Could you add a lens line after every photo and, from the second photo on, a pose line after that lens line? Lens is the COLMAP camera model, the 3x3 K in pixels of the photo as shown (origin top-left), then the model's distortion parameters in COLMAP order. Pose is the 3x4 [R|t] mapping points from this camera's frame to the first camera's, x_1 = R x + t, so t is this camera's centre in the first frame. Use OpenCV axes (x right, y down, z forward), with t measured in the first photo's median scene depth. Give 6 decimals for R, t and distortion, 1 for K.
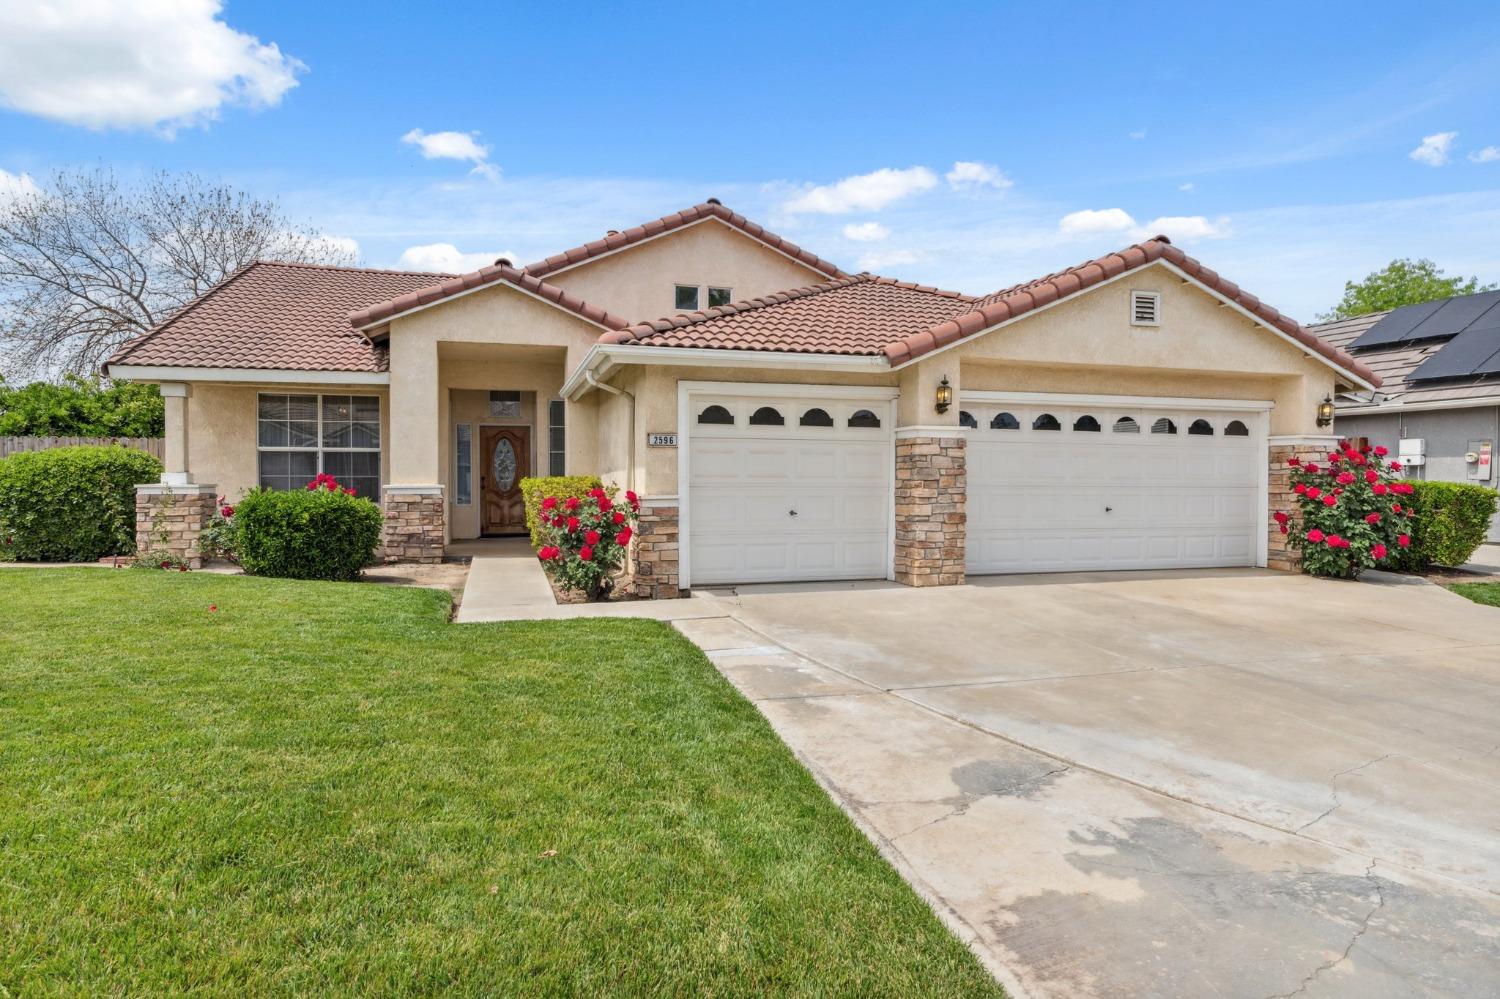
lens RADIAL K [[846.6, 0, 750.0], [0, 846.6, 499.5], [0, 0, 1]] dist [-0.003304, 0.000105]
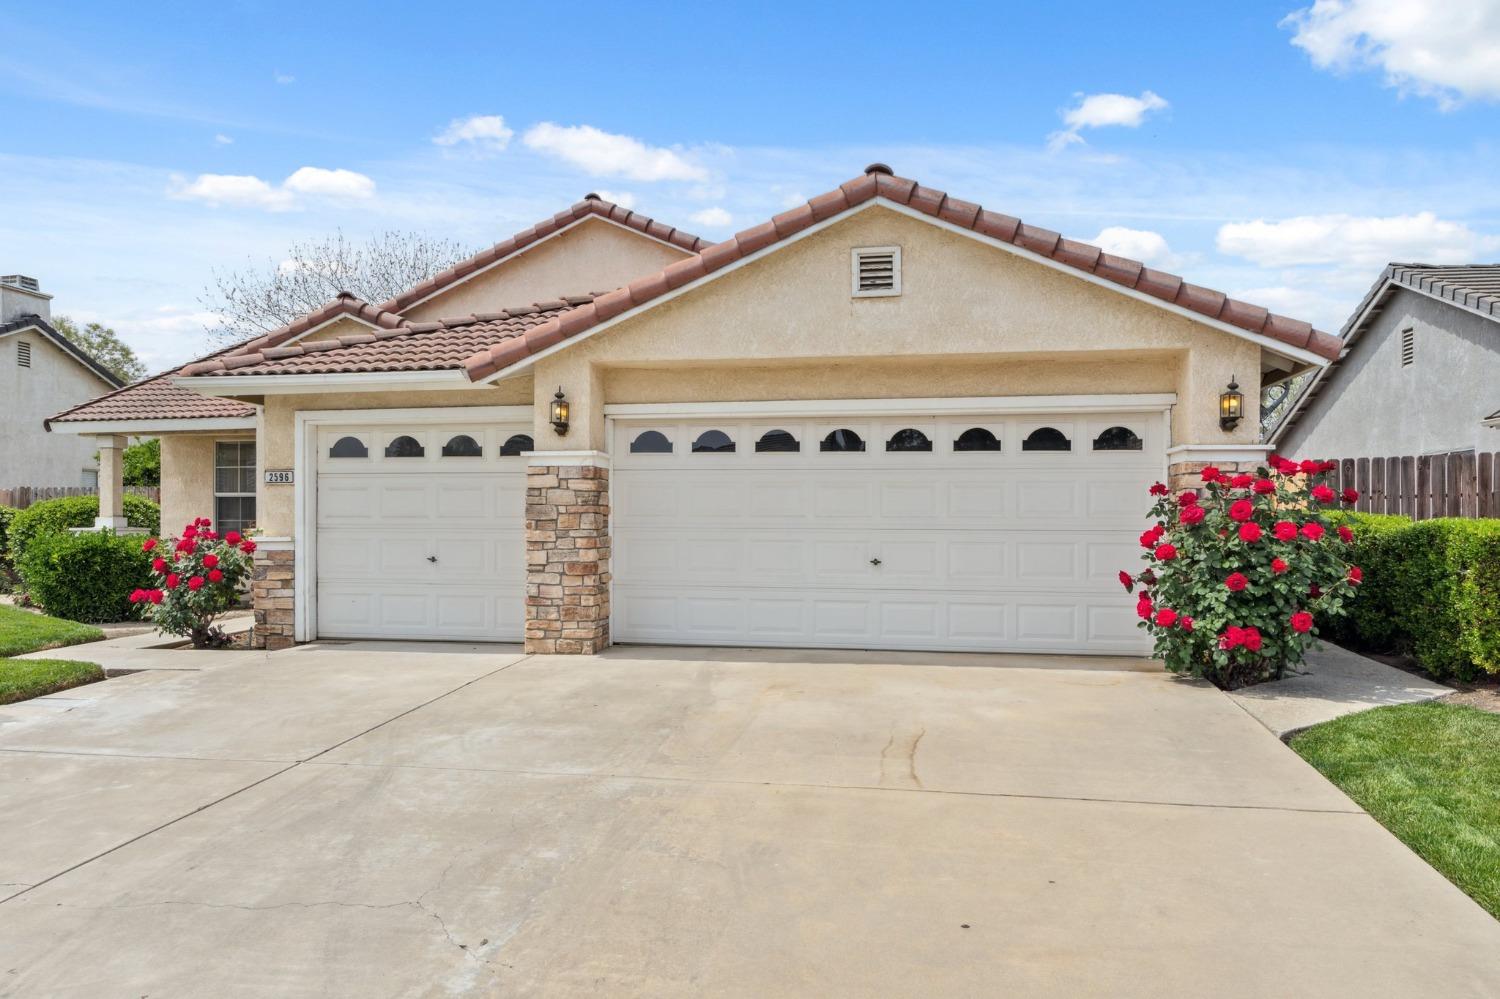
lens RADIAL K [[1014.1, 0, 744.7], [0, 1014.1, 535.6], [0, 0, 1]] dist [-0.001623, -0.001580]
pose [[0.898892, 0.002584, -0.438162, 0.730843], [-0.010300, 0.999831, -0.015234, 0.004051], [0.438048, 0.018207, 0.898767, 0.208951]]
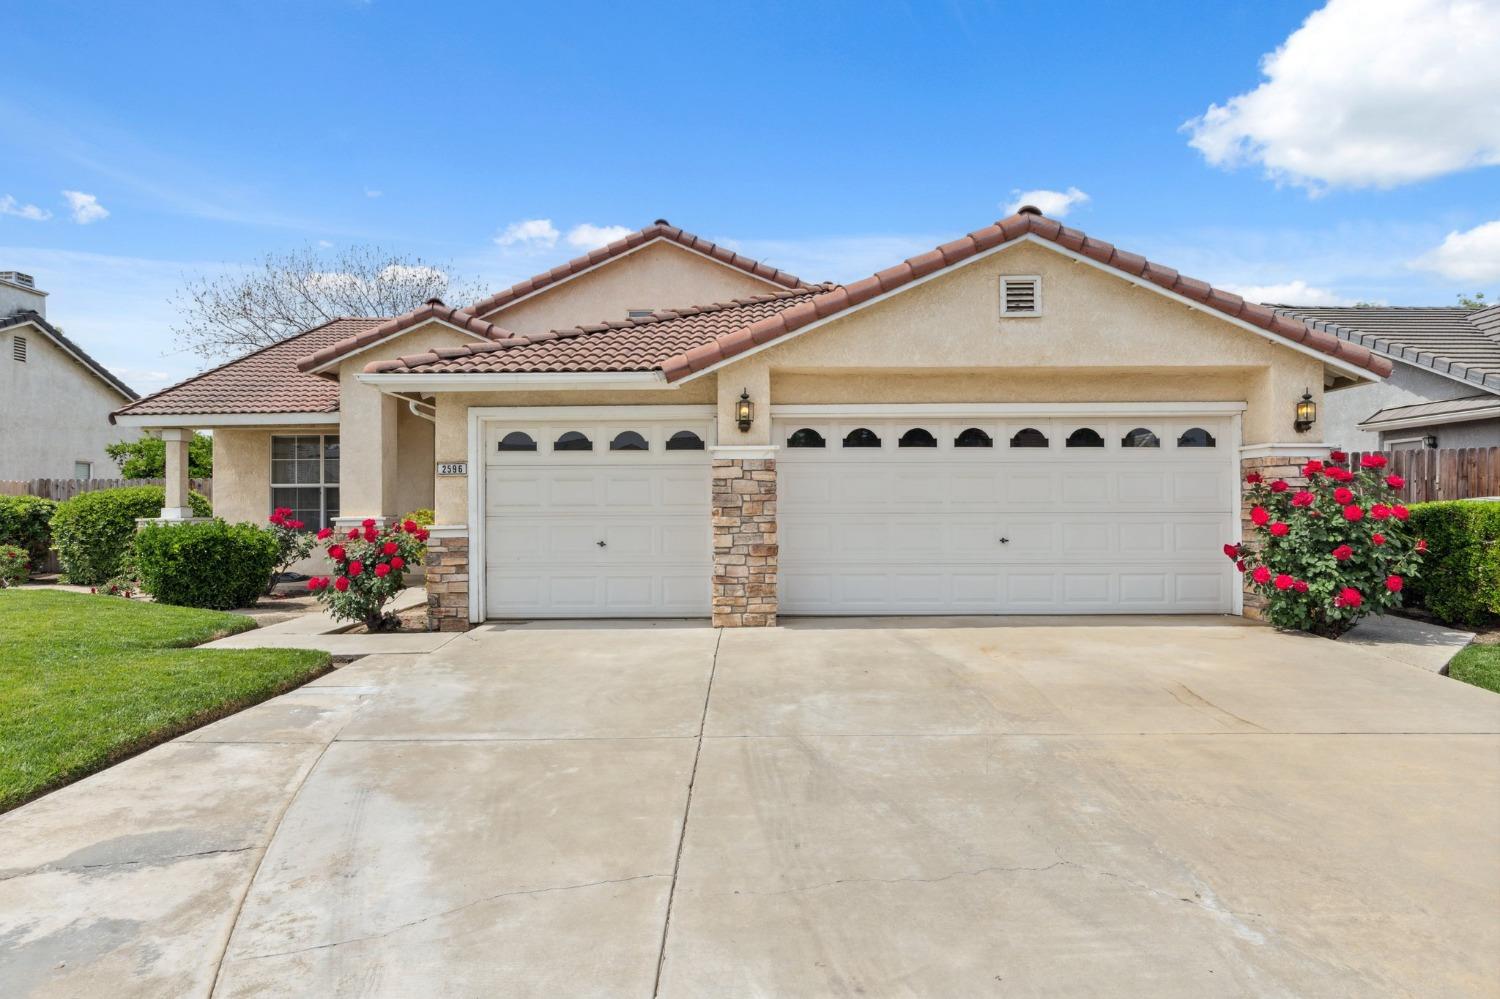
lens RADIAL K [[859.3, 0, 761.3], [0, 859.3, 505.8], [0, 0, 1]] dist [-0.000031, -0.001092]
pose [[0.960431, -0.010949, -0.278301, 0.453115], [0.002395, 0.999515, -0.031059, 0.003479], [0.278506, 0.029163, 0.959992, 0.132218]]
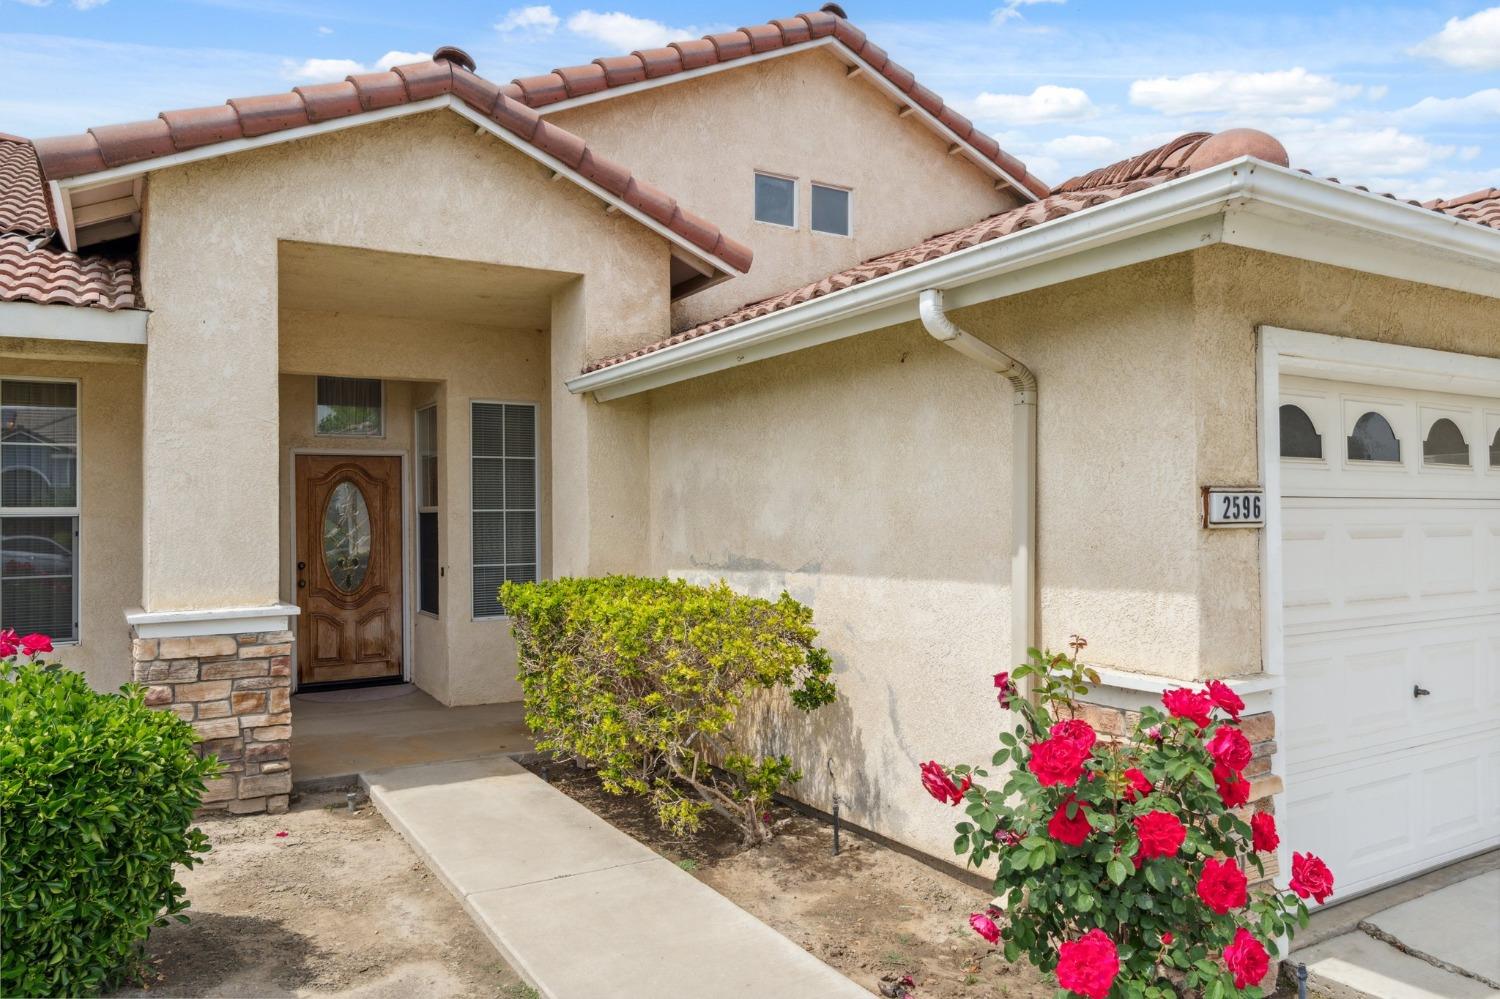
lens RADIAL K [[1022.0, 0, 731.7], [0, 1022.0, 508.6], [0, 0, 1]] dist [-0.001398, -0.000770]
pose [[0.969302, -0.006707, 0.245784, -0.338502], [0.015083, 0.999367, -0.032214, -0.052755], [-0.245412, 0.034932, 0.968789, 0.591656]]
